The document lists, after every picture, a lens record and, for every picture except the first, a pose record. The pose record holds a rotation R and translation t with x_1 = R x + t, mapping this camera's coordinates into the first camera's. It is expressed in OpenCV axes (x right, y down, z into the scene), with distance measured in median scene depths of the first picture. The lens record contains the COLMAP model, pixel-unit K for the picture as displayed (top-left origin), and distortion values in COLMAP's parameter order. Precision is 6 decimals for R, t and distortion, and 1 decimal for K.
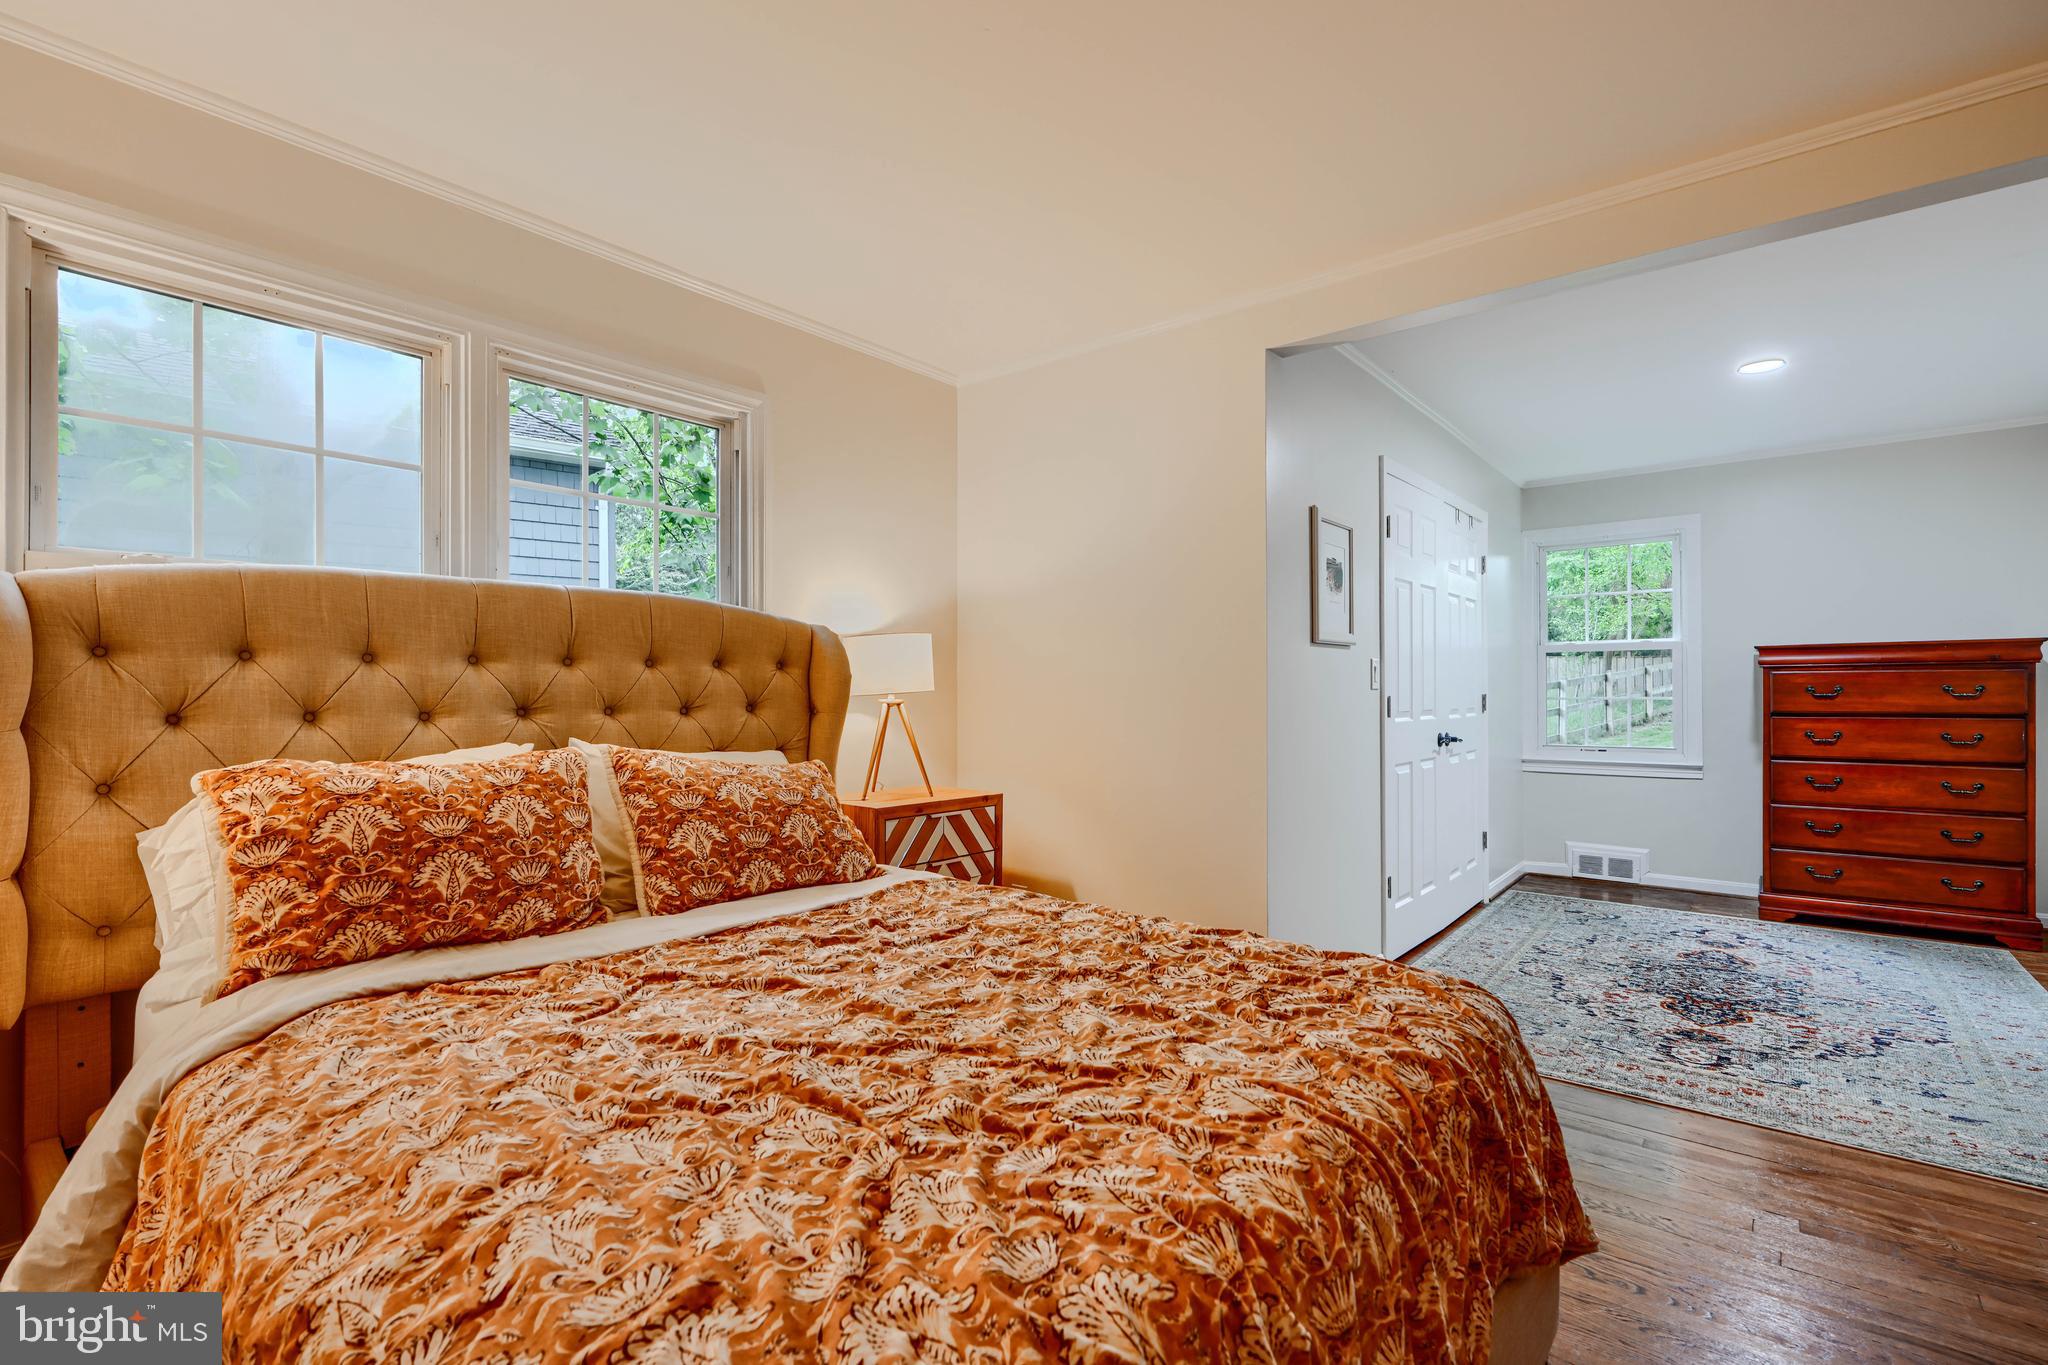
lens RADIAL K [[936.1, 0, 1022.5], [0, 936.1, 690.7], [0, 0, 1]] dist [-0.000888, -0.000248]
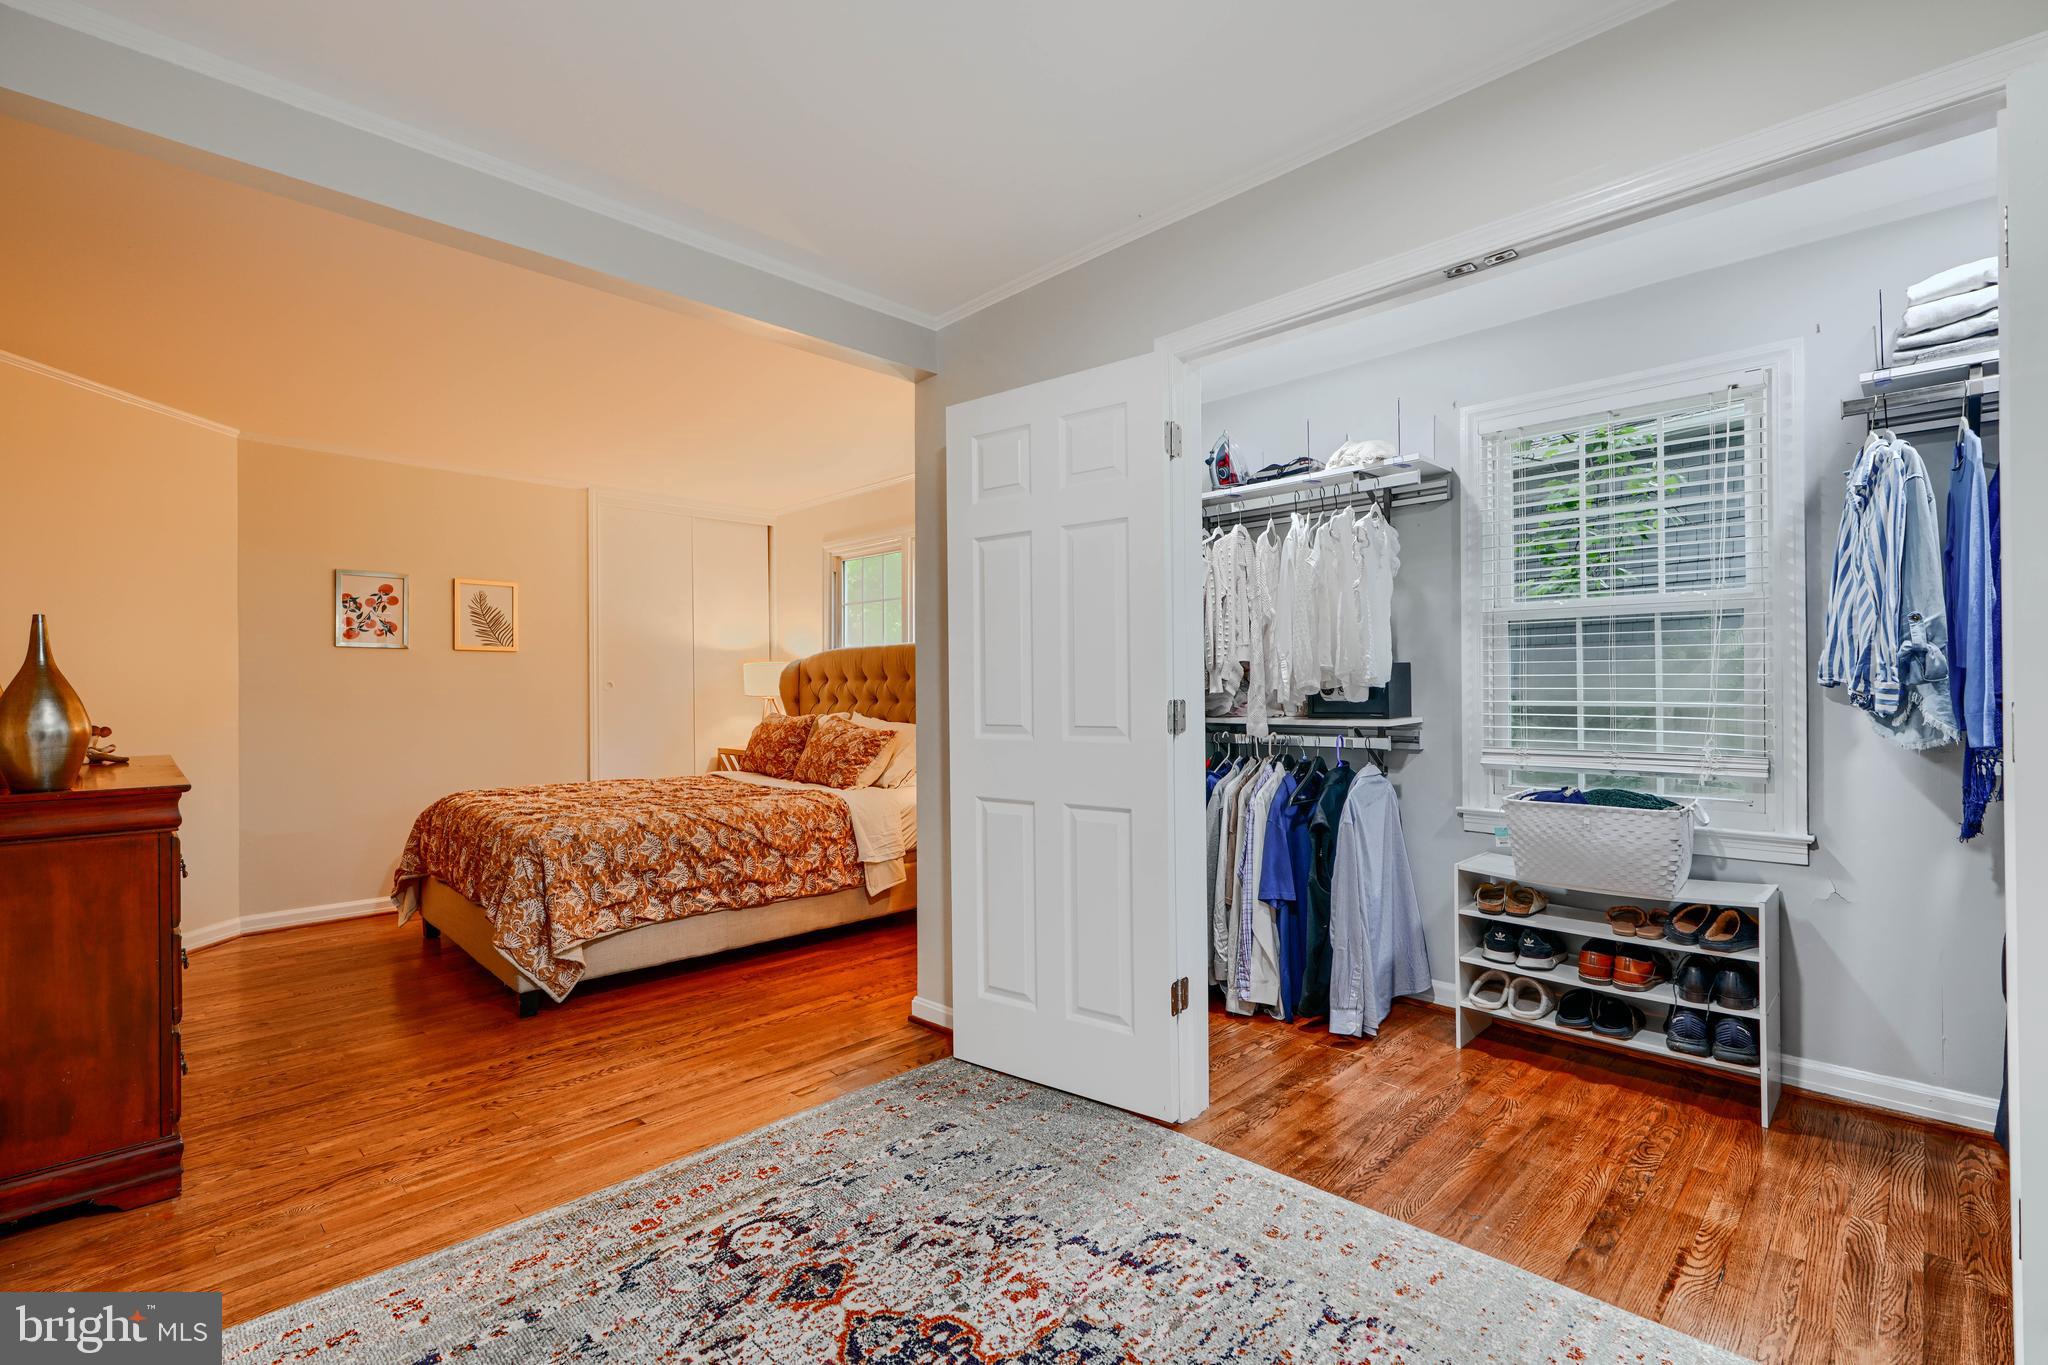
lens RADIAL K [[936.1, 0, 1022.5], [0, 936.1, 690.7], [0, 0, 1]] dist [-0.000888, -0.000248]
pose [[-0.107938, 0.003403, -0.994152, 0.930925], [0.007506, 0.999968, 0.002608, -0.000279], [0.994129, -0.007180, -0.107960, 0.863469]]
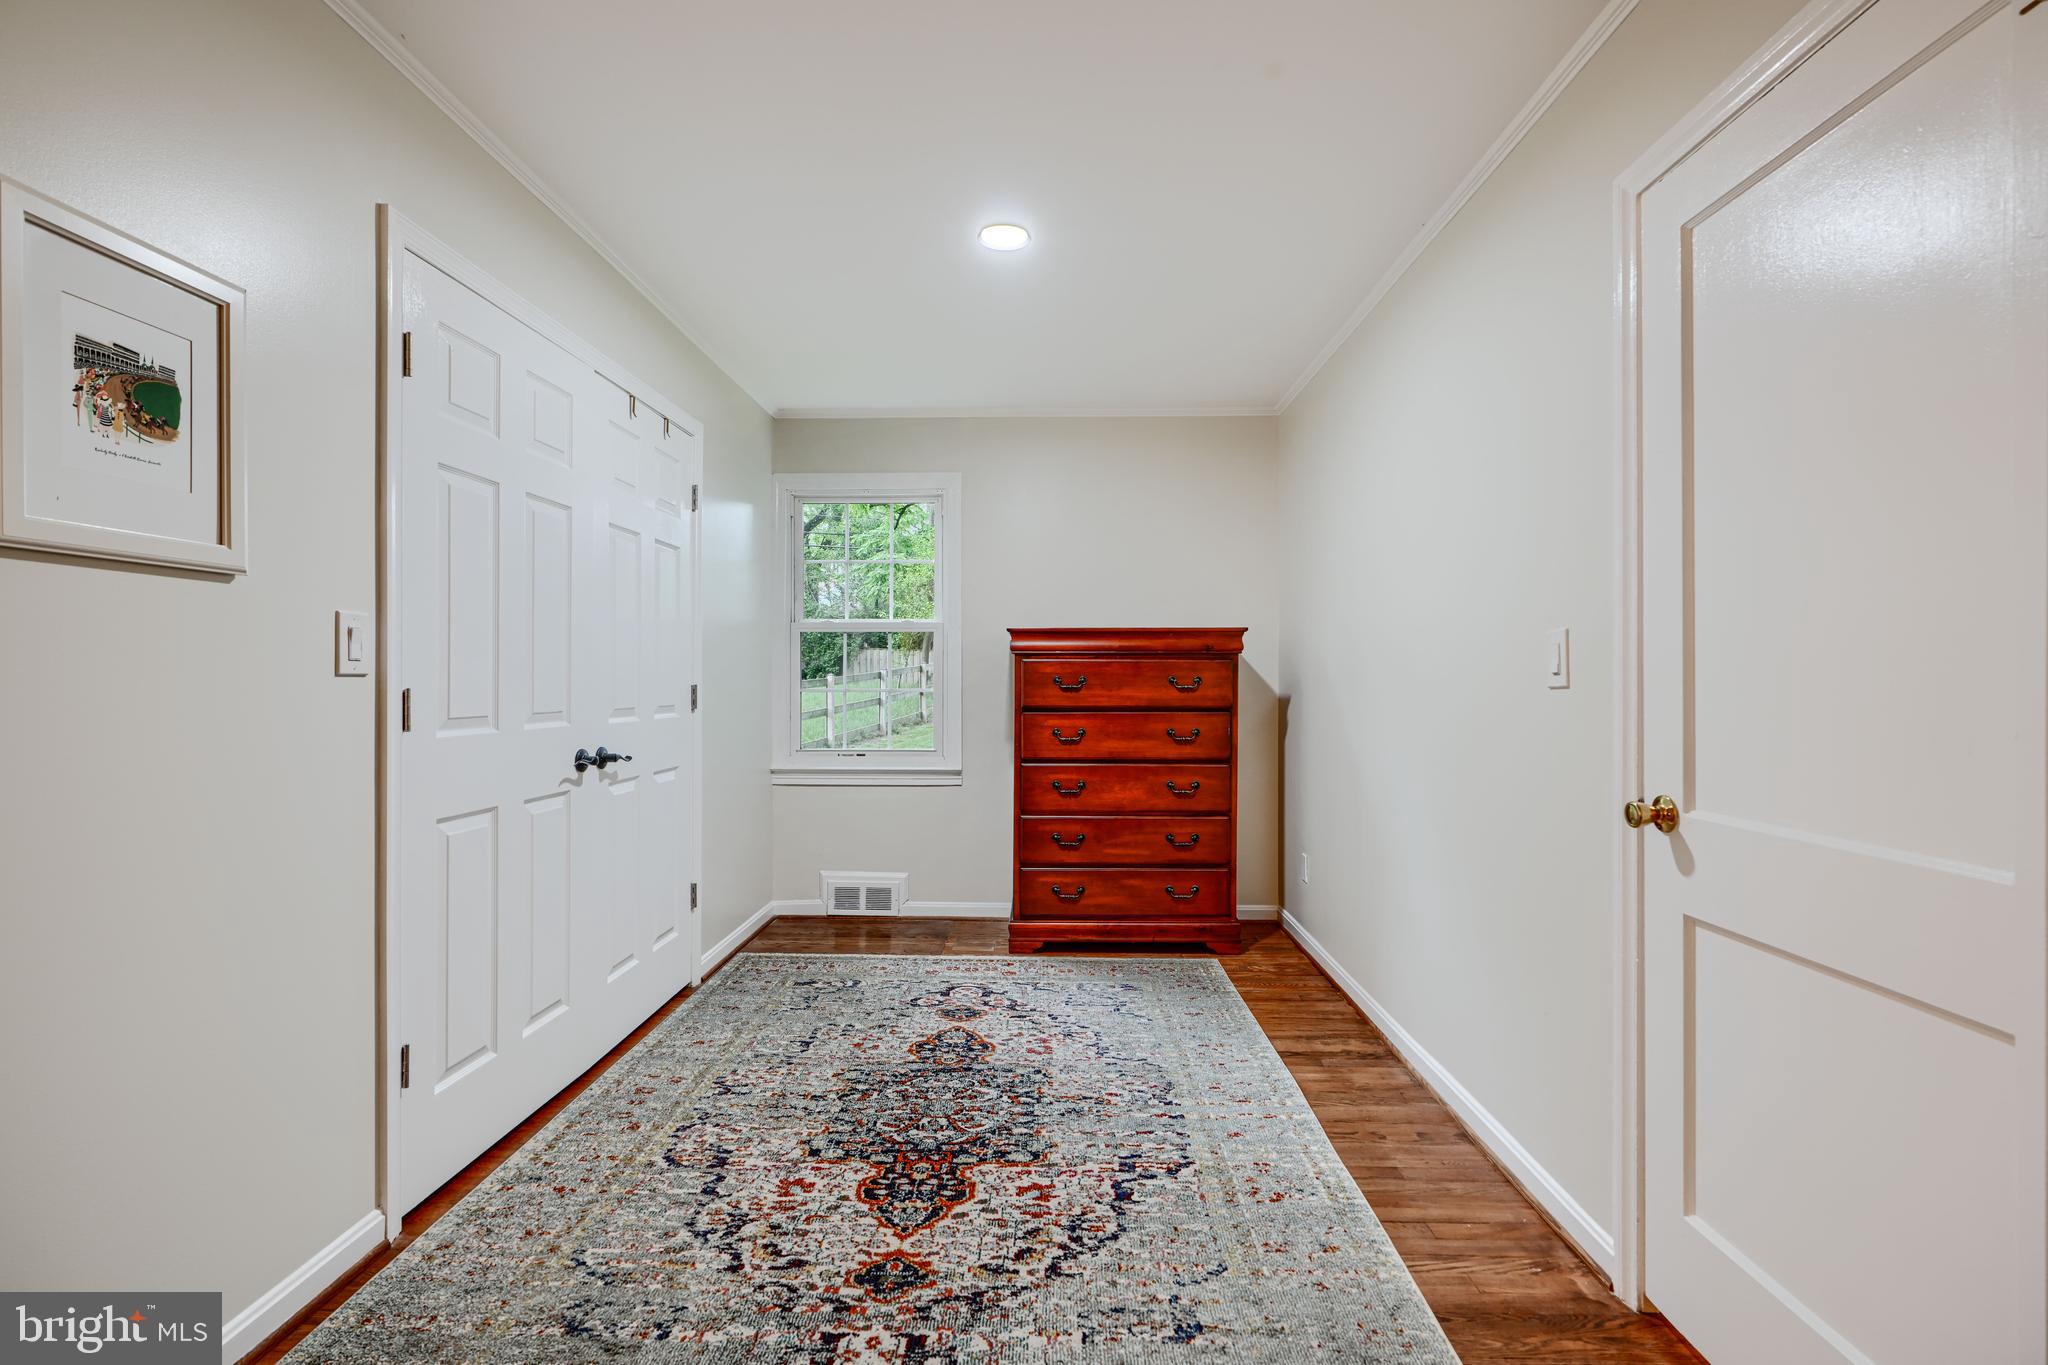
lens RADIAL K [[936.1, 0, 1022.5], [0, 936.1, 690.7], [0, 0, 1]] dist [-0.000888, -0.000248]
pose [[0.796861, -0.001515, 0.604161, 0.315984], [-0.005742, 0.999933, 0.010081, -0.000320], [-0.604135, -0.011503, 0.796799, 0.355546]]
